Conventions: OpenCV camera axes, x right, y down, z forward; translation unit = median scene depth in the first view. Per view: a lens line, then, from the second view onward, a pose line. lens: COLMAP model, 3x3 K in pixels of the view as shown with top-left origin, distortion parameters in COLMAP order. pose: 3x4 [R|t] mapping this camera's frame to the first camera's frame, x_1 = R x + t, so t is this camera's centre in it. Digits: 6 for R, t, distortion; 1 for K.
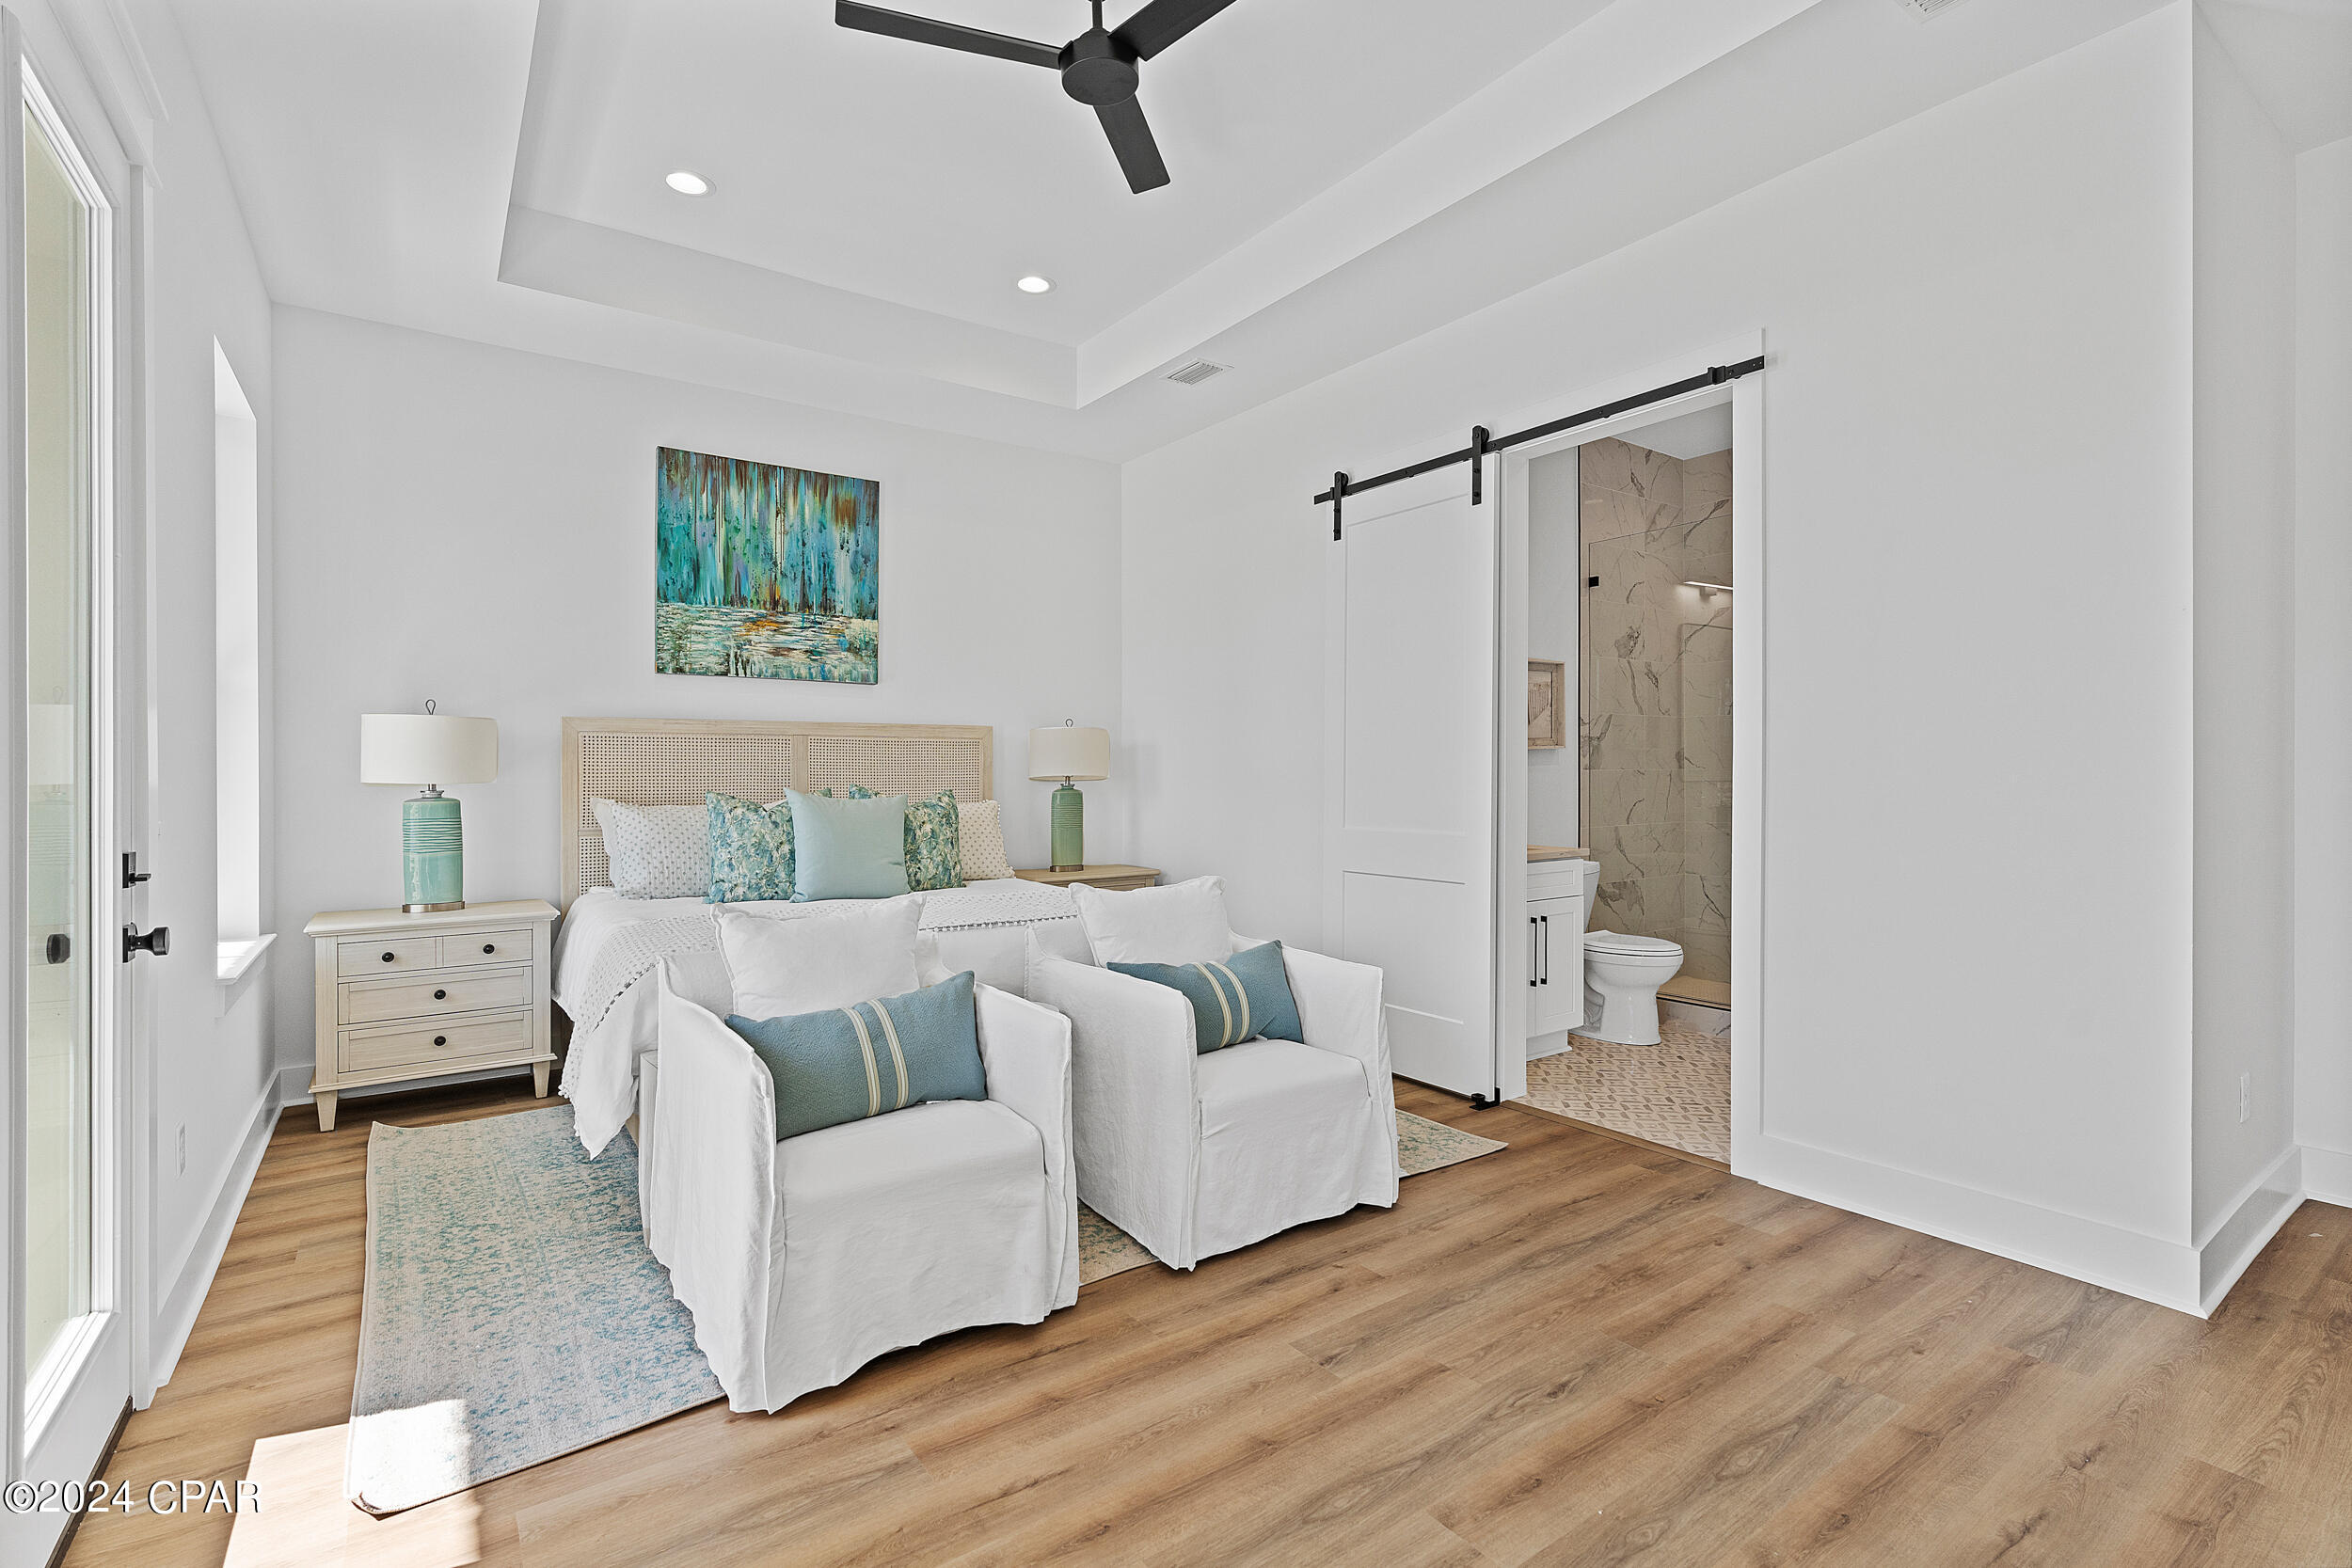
lens RADIAL K [[1057.3, 0, 1191.5], [0, 1057.3, 778.9], [0, 0, 1]] dist [-0.005988, 0.002350]
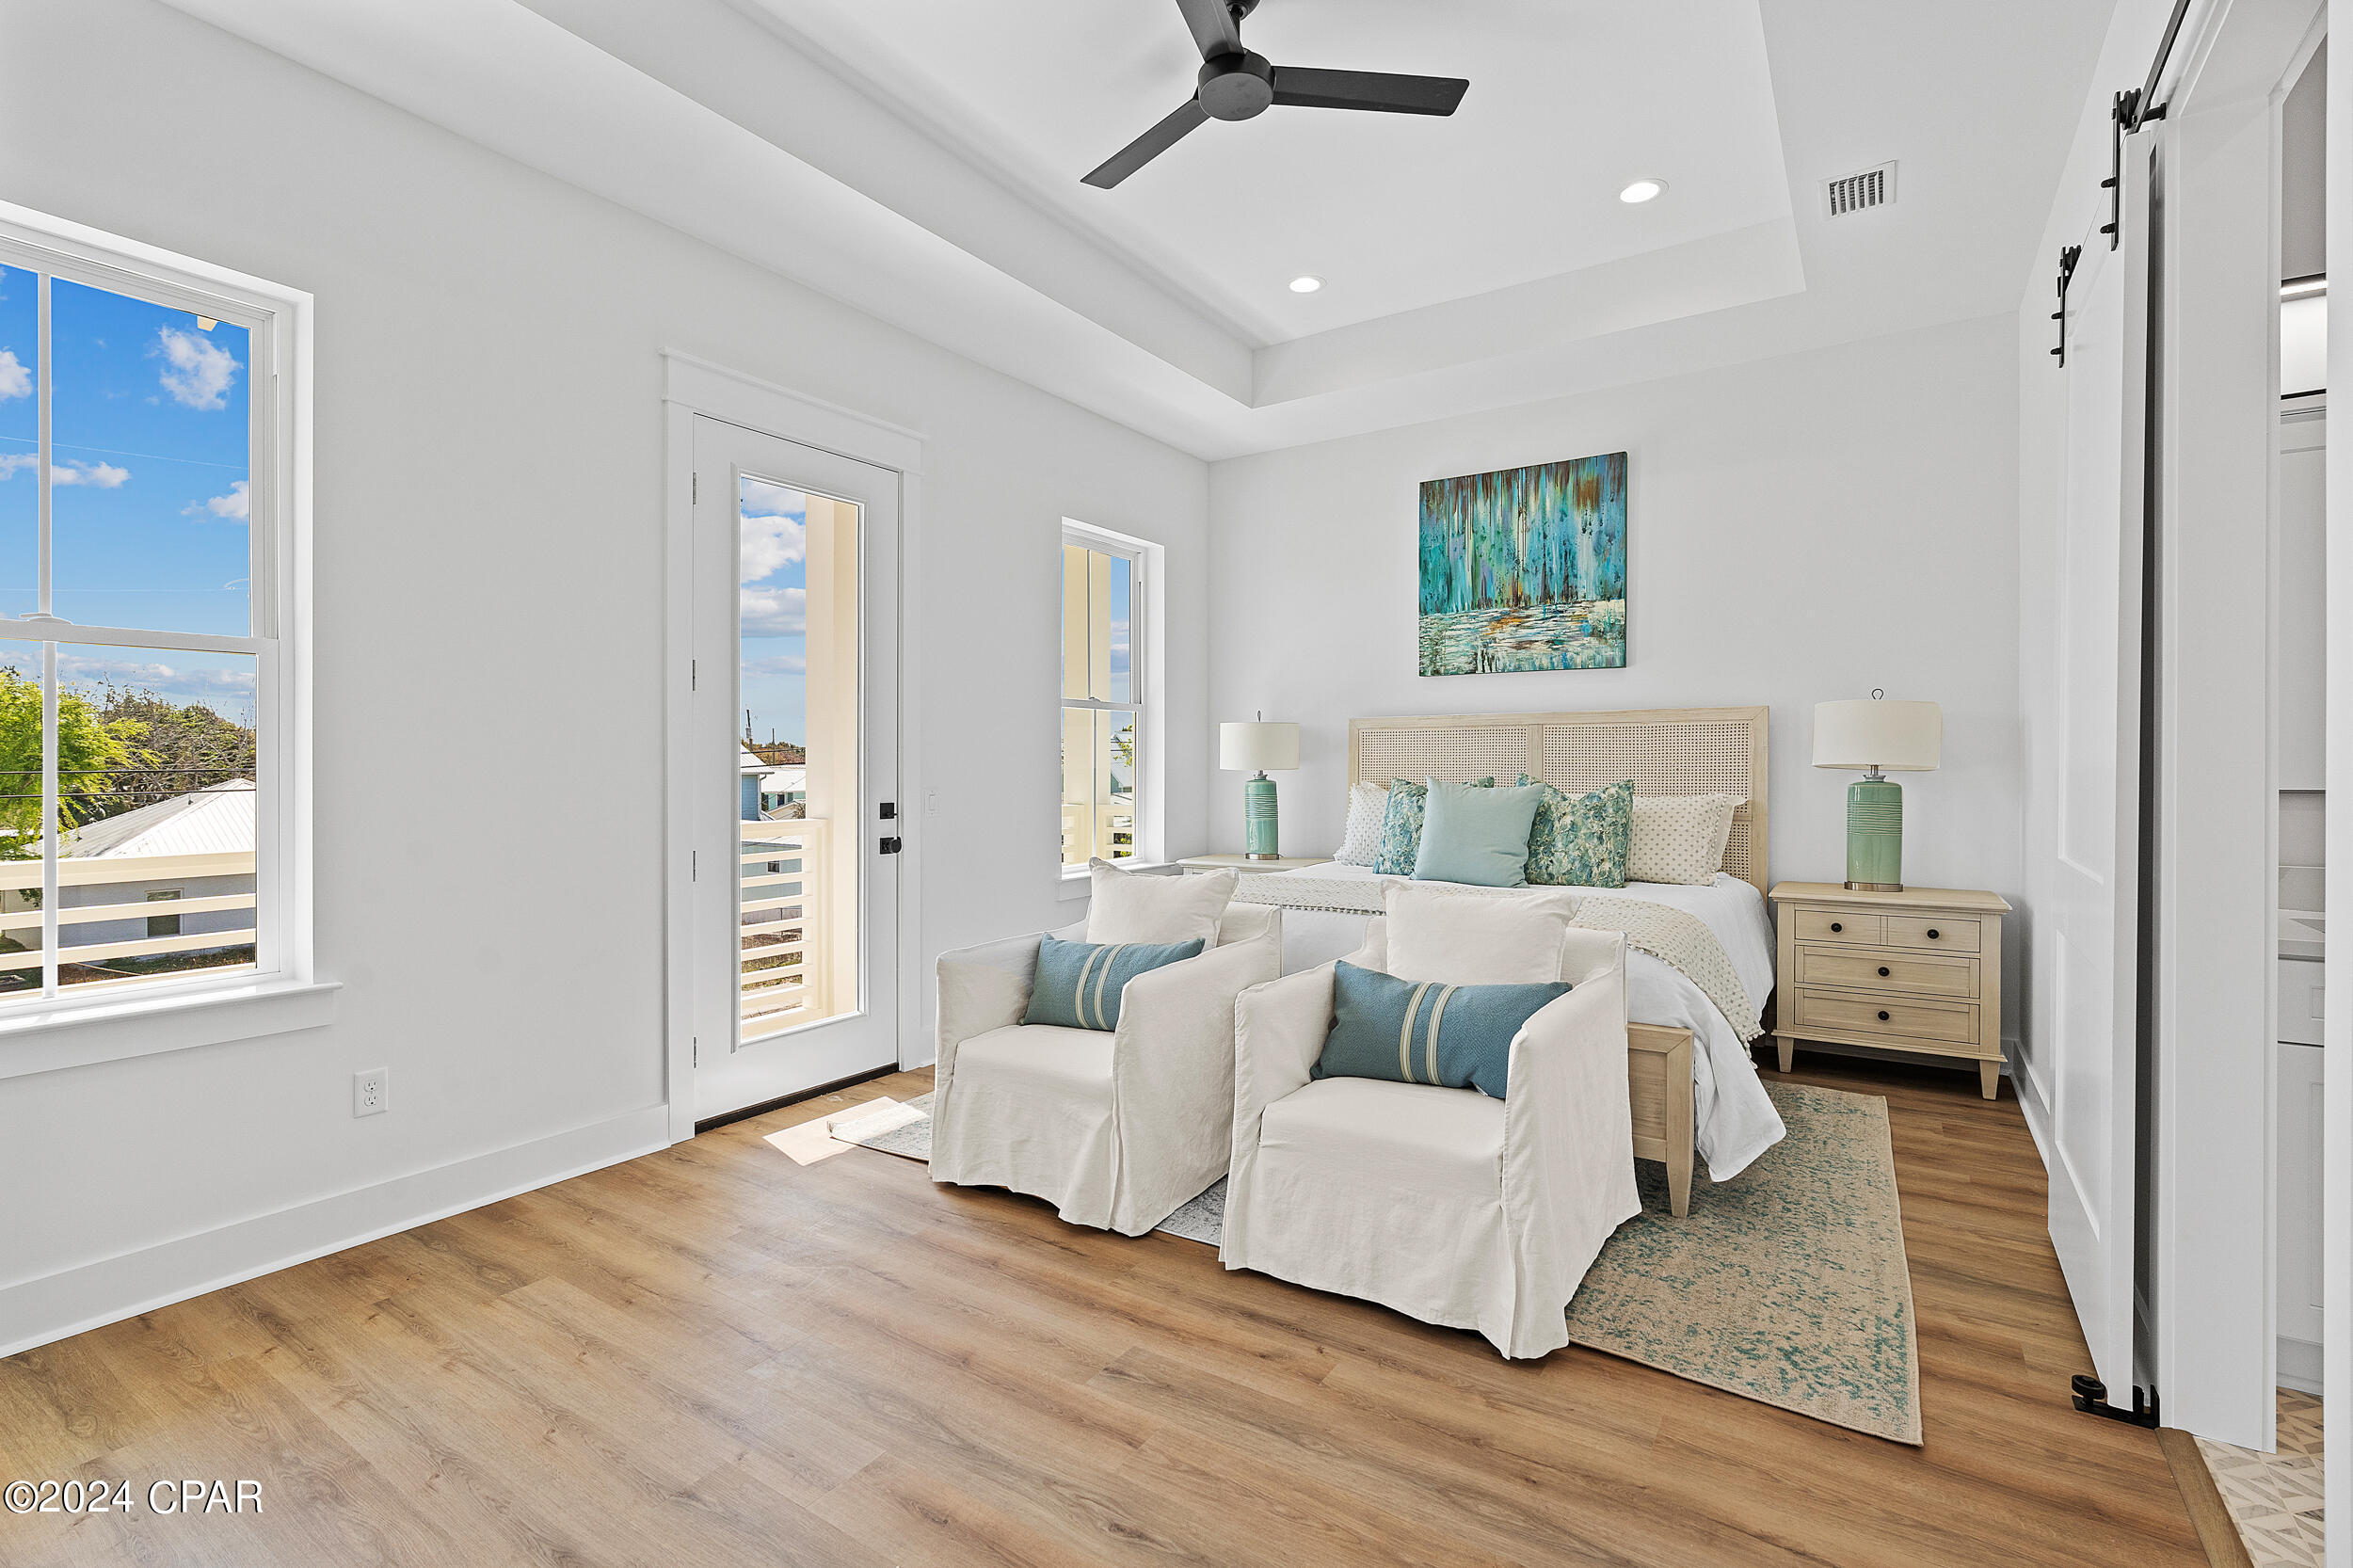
lens RADIAL K [[1057.8, 0, 1197.5], [0, 1057.8, 774.0], [0, 0, 1]] dist [-0.005988, 0.002350]
pose [[0.365501, 0.011095, -0.930745, 0.491410], [-0.000866, 0.999933, 0.011579, -0.005109], [0.930811, -0.003426, 0.365486, 0.333489]]
